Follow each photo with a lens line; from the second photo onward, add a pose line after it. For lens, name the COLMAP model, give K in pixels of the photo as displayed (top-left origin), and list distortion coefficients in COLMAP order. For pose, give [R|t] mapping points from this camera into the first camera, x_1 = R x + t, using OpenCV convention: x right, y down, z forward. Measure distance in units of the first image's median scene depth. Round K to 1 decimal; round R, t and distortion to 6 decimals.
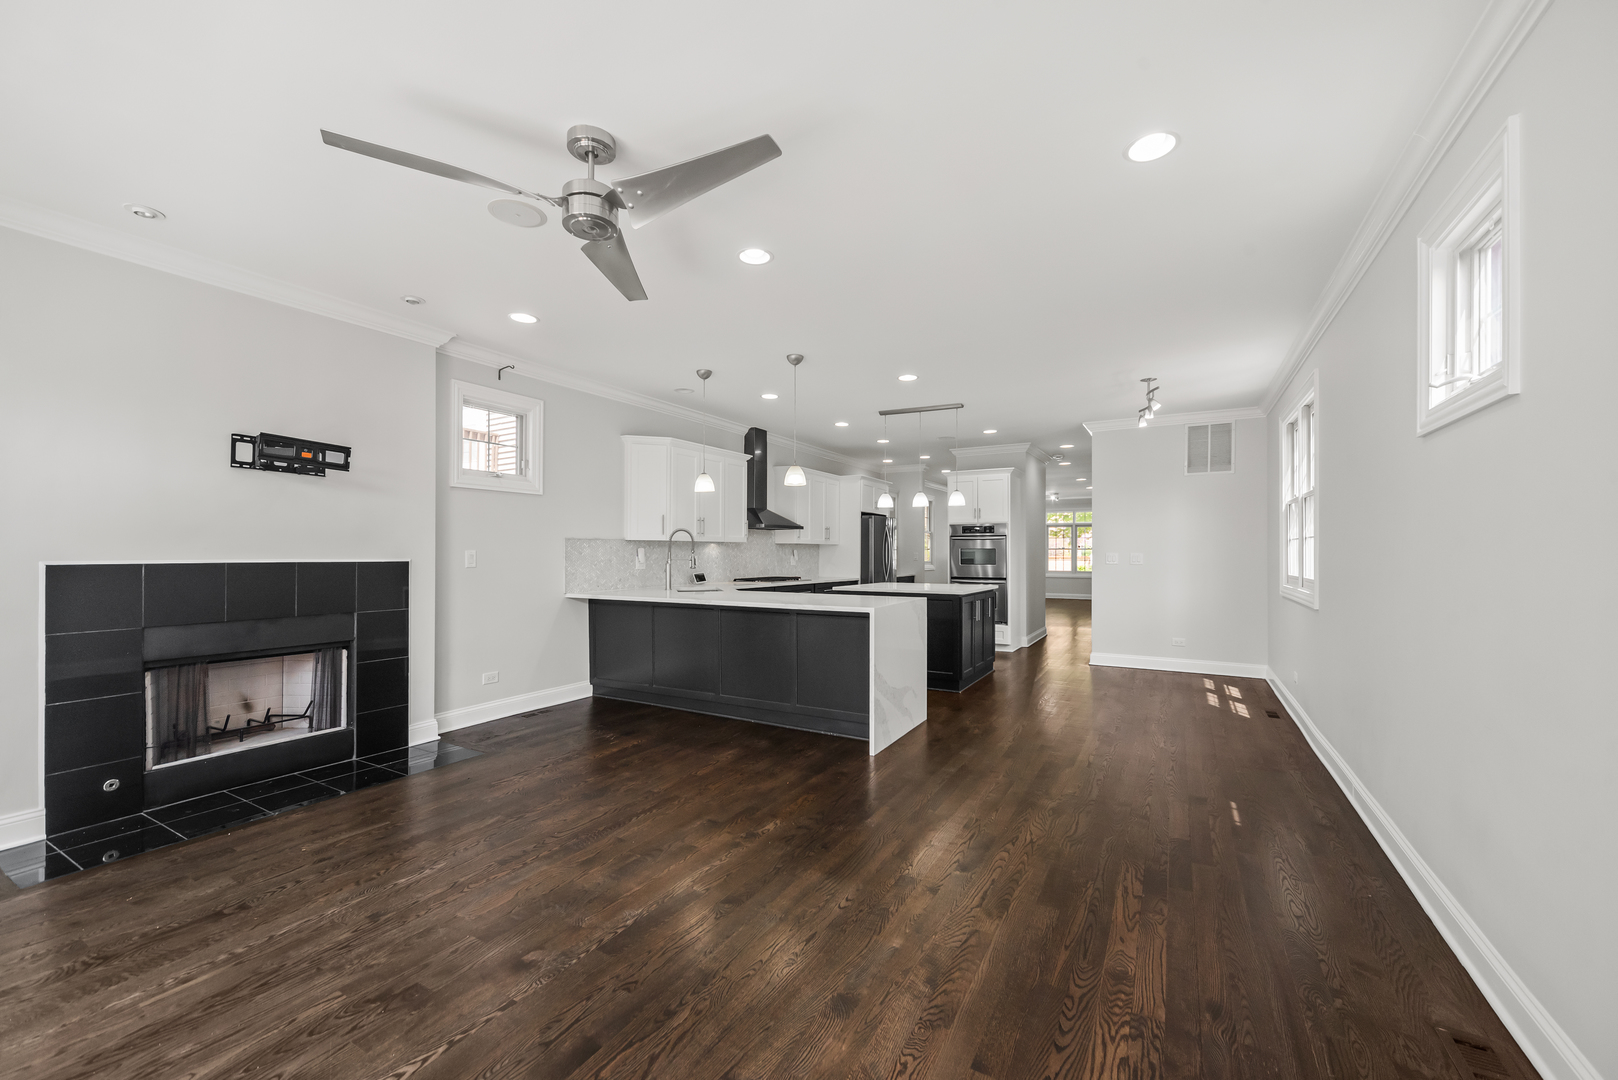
lens RADIAL K [[644.0, 0, 816.8], [0, 644.0, 547.7], [0, 0, 1]] dist [0.006175, -0.000096]
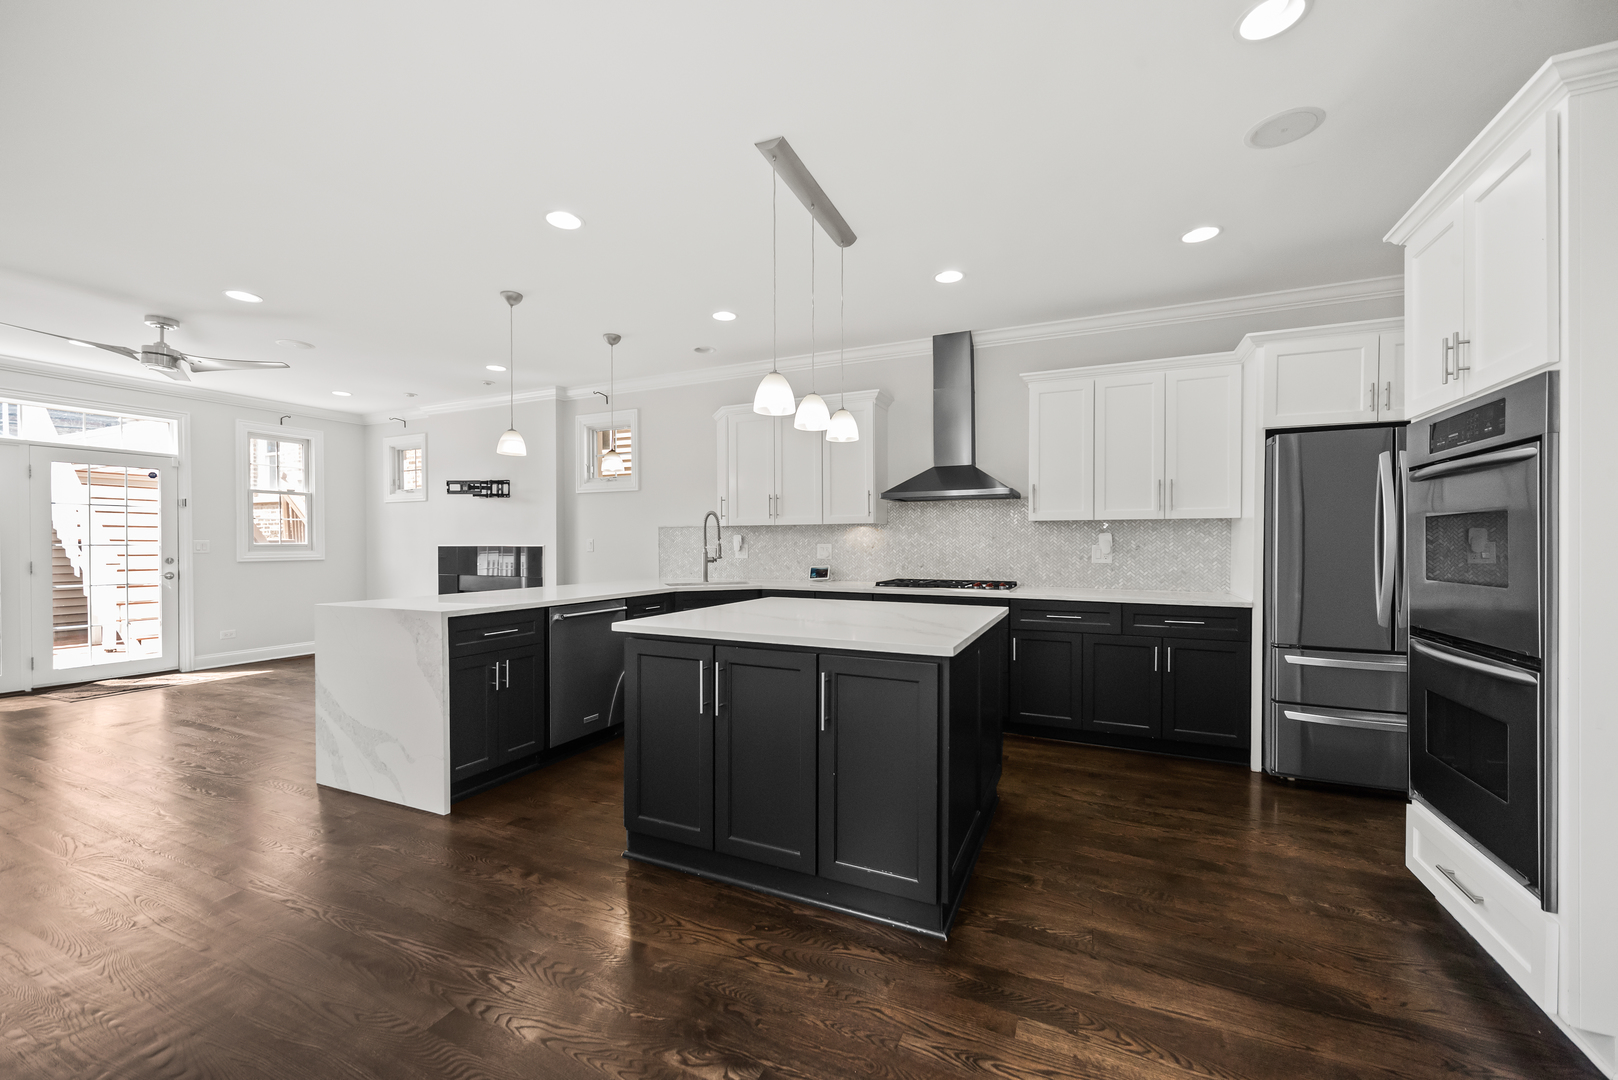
lens RADIAL K [[644.0, 0, 806.5], [0, 644.0, 544.6], [0, 0, 1]] dist [0.006175, -0.000096]
pose [[0.074852, -0.001806, -0.997193, 0.466058], [0.009265, 0.999956, -0.001115, 0.011670], [0.997152, -0.009155, 0.074866, 0.763992]]
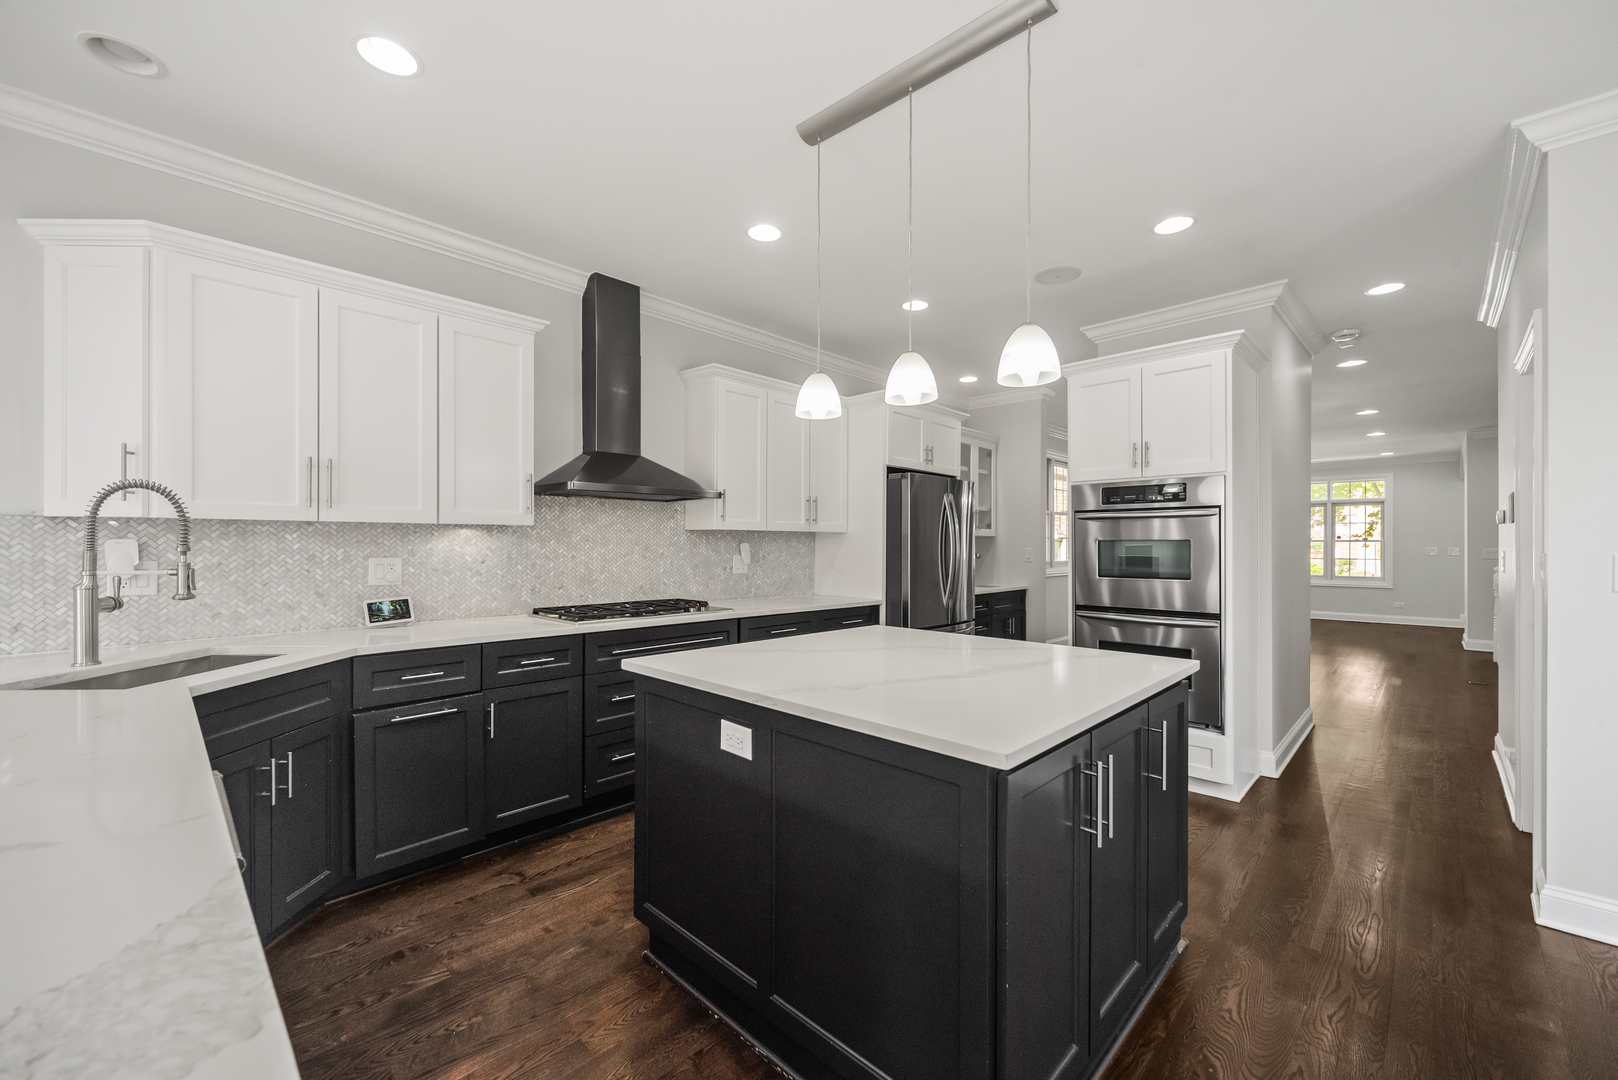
lens RADIAL K [[644.0, 0, 815.5], [0, 644.0, 544.7], [0, 0, 1]] dist [0.006175, -0.000096]
pose [[0.966110, -0.001539, -0.258127, 0.156150], [0.003275, 0.999975, 0.006295, 0.002013], [0.258111, -0.006927, 0.966090, 0.552137]]
